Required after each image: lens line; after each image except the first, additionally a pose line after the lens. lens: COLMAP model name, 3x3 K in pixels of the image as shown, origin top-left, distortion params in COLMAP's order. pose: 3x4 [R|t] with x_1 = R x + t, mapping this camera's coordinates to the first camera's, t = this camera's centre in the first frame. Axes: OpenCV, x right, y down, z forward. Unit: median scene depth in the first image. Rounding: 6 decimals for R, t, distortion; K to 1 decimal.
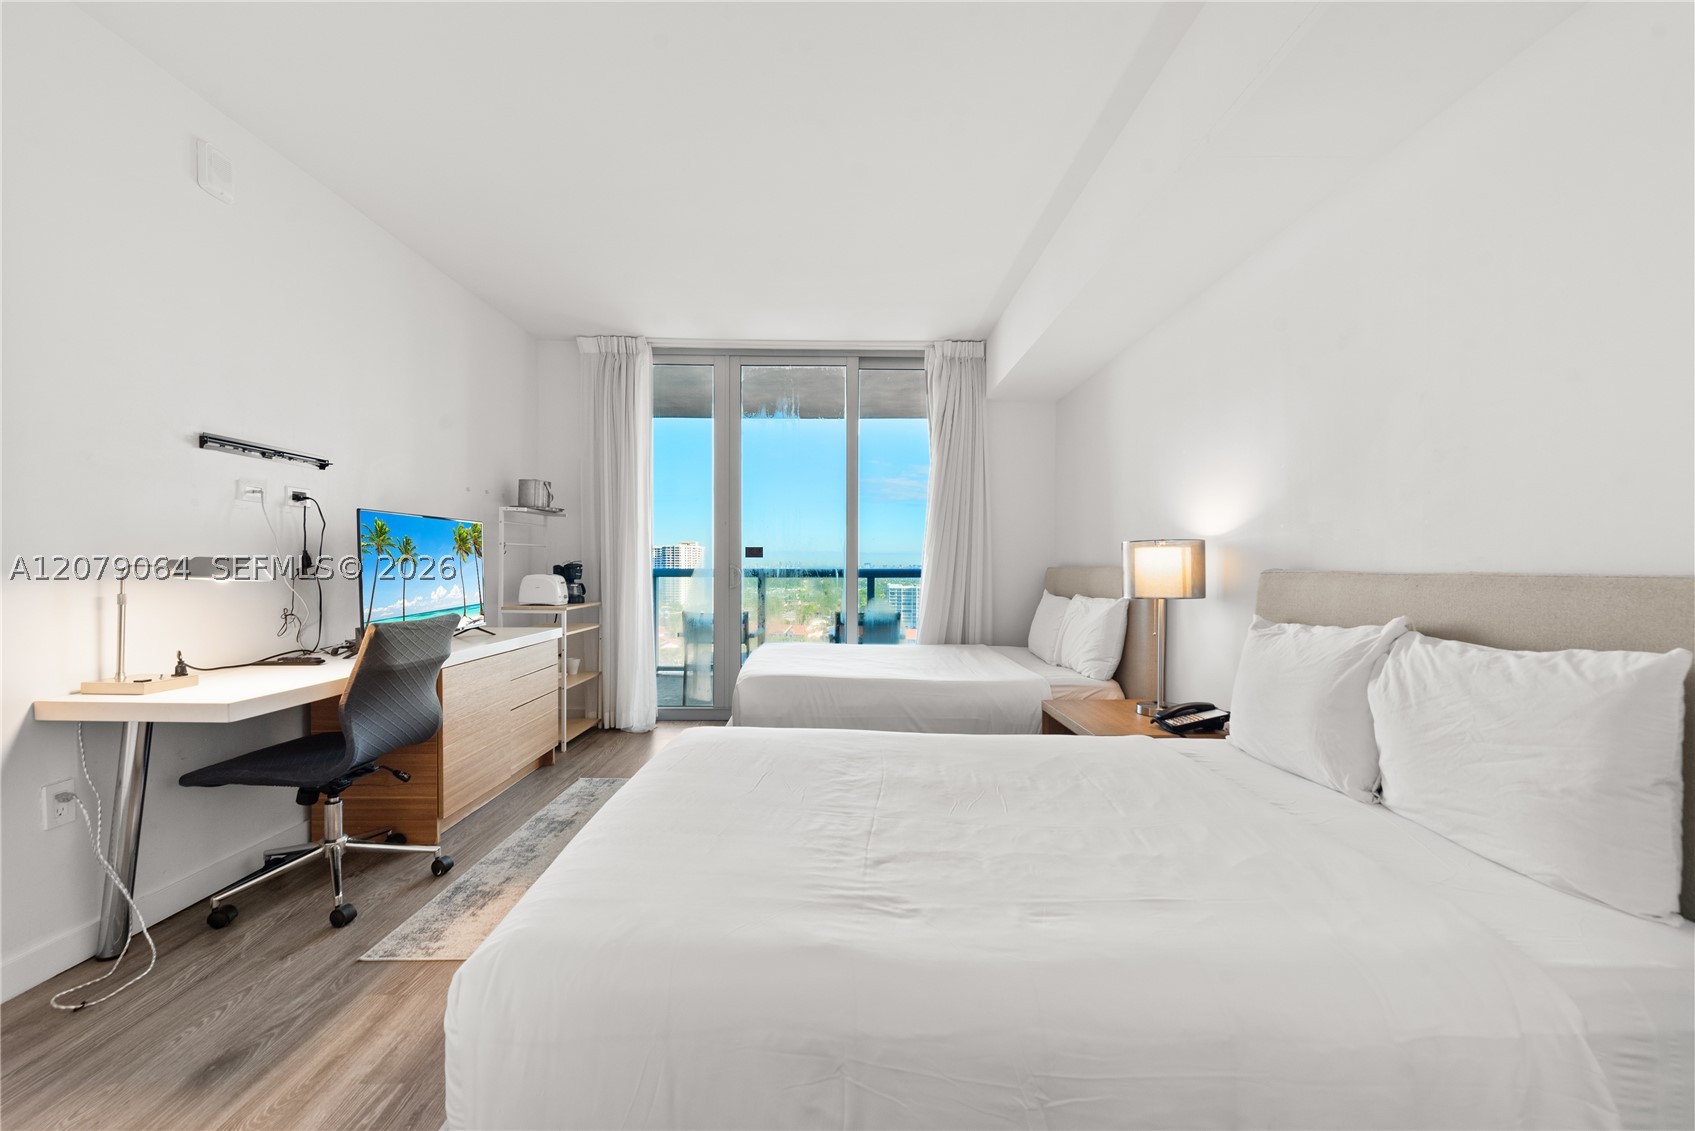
lens RADIAL K [[679.4, 0, 850.2], [0, 679.4, 576.1], [0, 0, 1]] dist [0.015663, -0.003708]
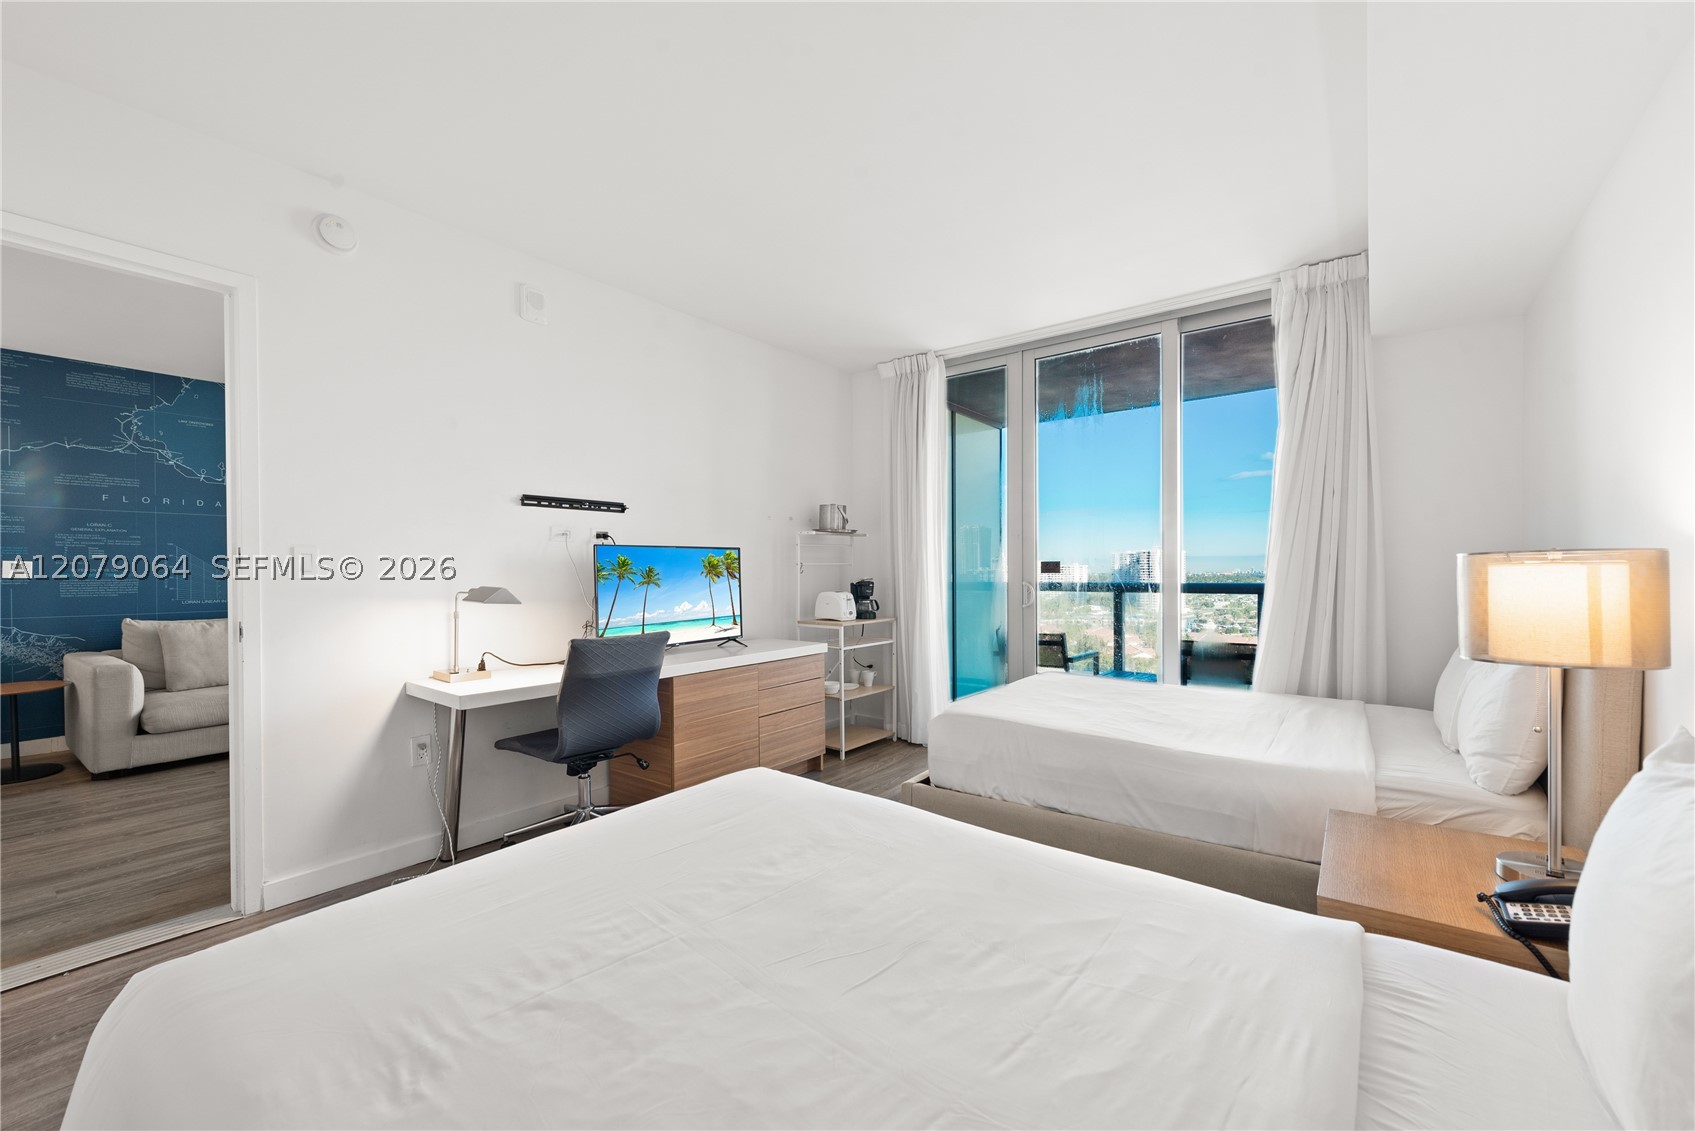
lens RADIAL K [[679.4, 0, 858.4], [0, 679.4, 573.6], [0, 0, 1]] dist [0.015663, -0.003708]
pose [[0.792417, -0.006150, -0.609949, 0.284888], [-0.001656, 0.999924, -0.012233, -0.021916], [0.609978, 0.010704, 0.792346, 0.211254]]
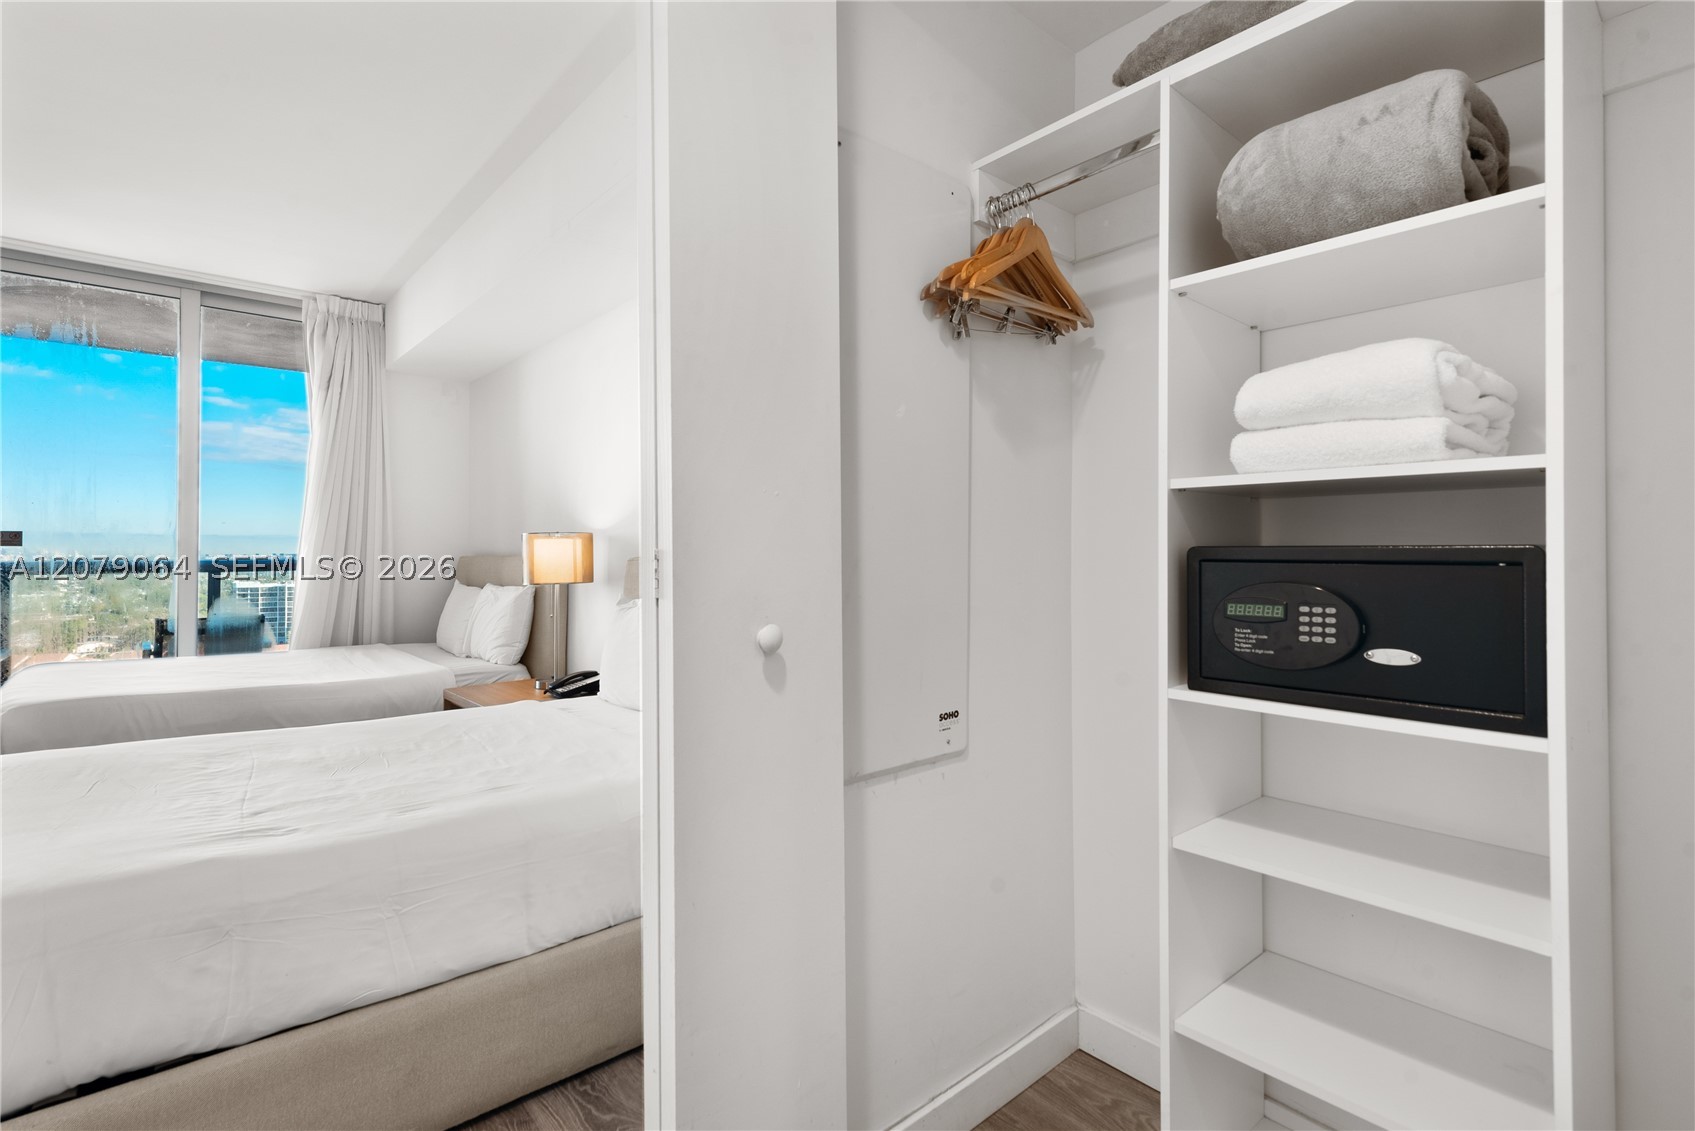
lens RADIAL K [[792.6, 0, 849.2], [0, 792.6, 537.9], [0, 0, 1]] dist [0.010170, -0.002621]
pose [[0.756536, 0.006250, 0.653922, -0.029835], [0.016027, 0.999477, -0.028095, 0.001409], [-0.653755, 0.031735, 0.756040, -0.250176]]
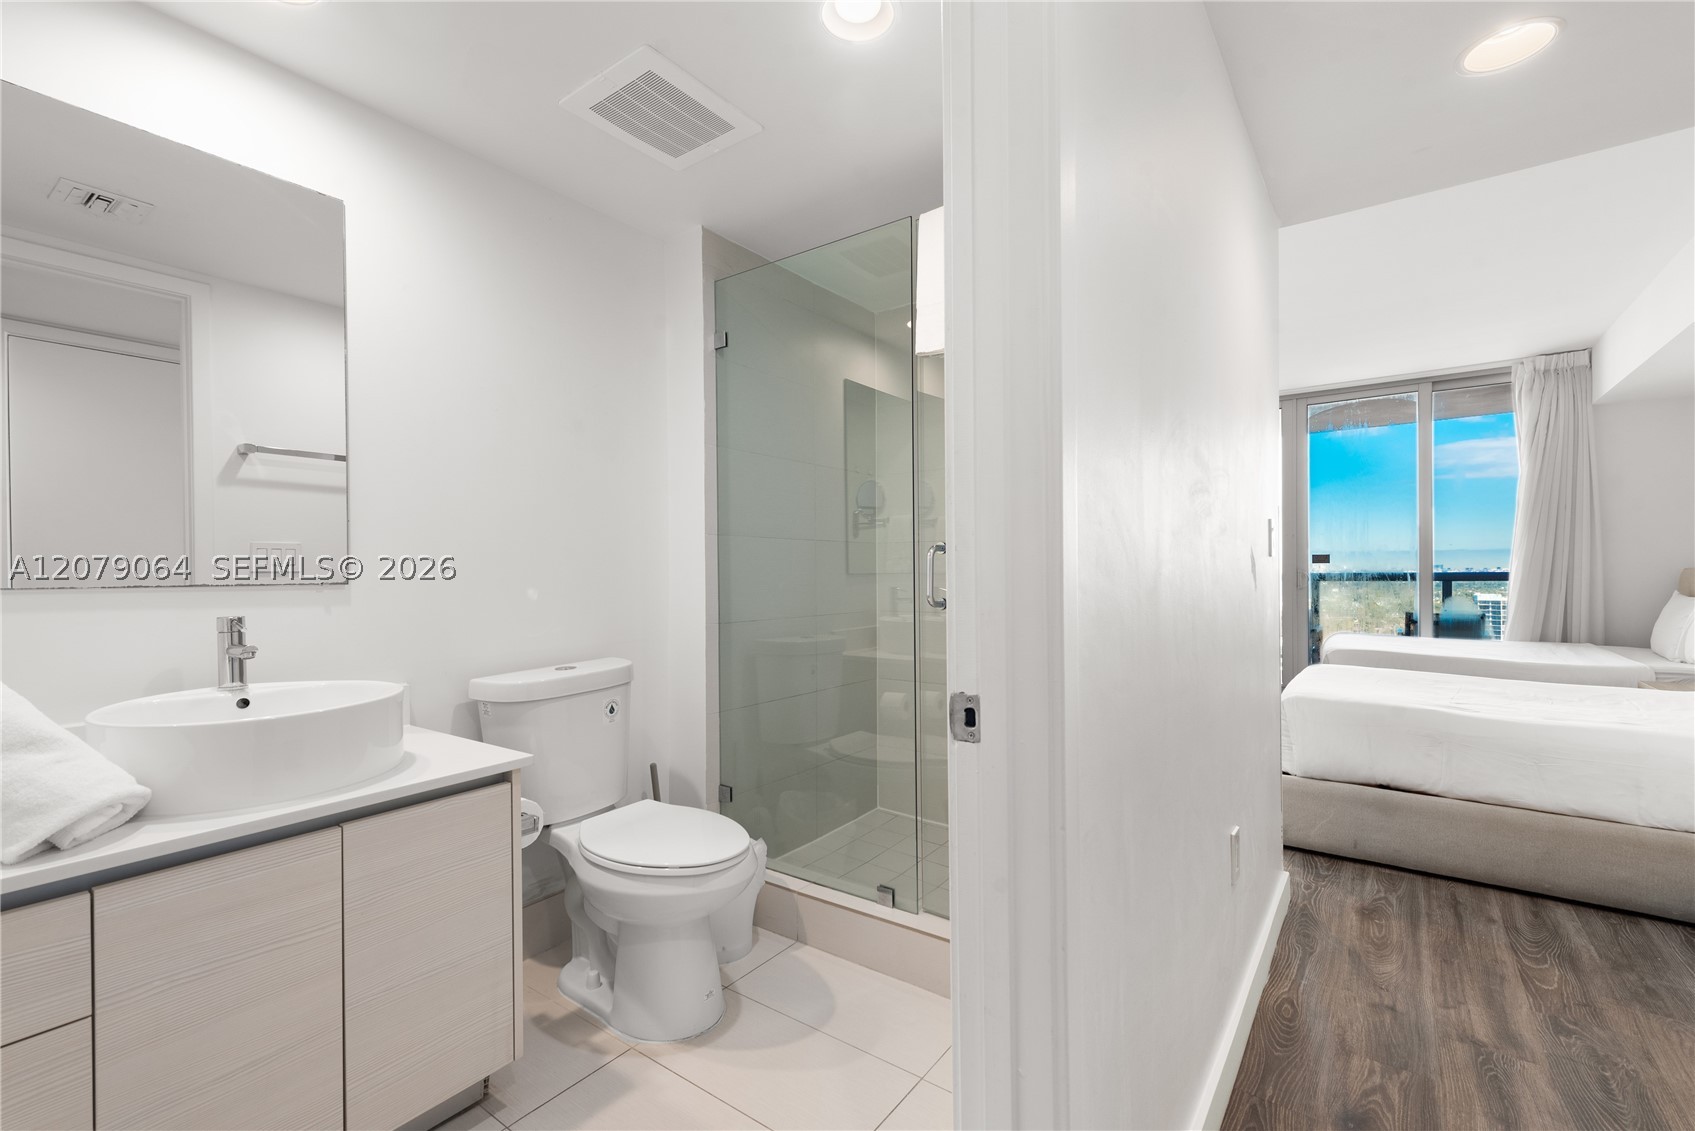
lens RADIAL K [[714.4, 0, 875.7], [0, 714.4, 576.3], [0, 0, 1]] dist [0.016935, -0.001891]
pose [[0.804583, -0.008418, -0.593781, -0.030099], [0.003549, 0.999950, -0.009366, 0.006195], [0.593830, 0.005428, 0.804572, -0.701877]]
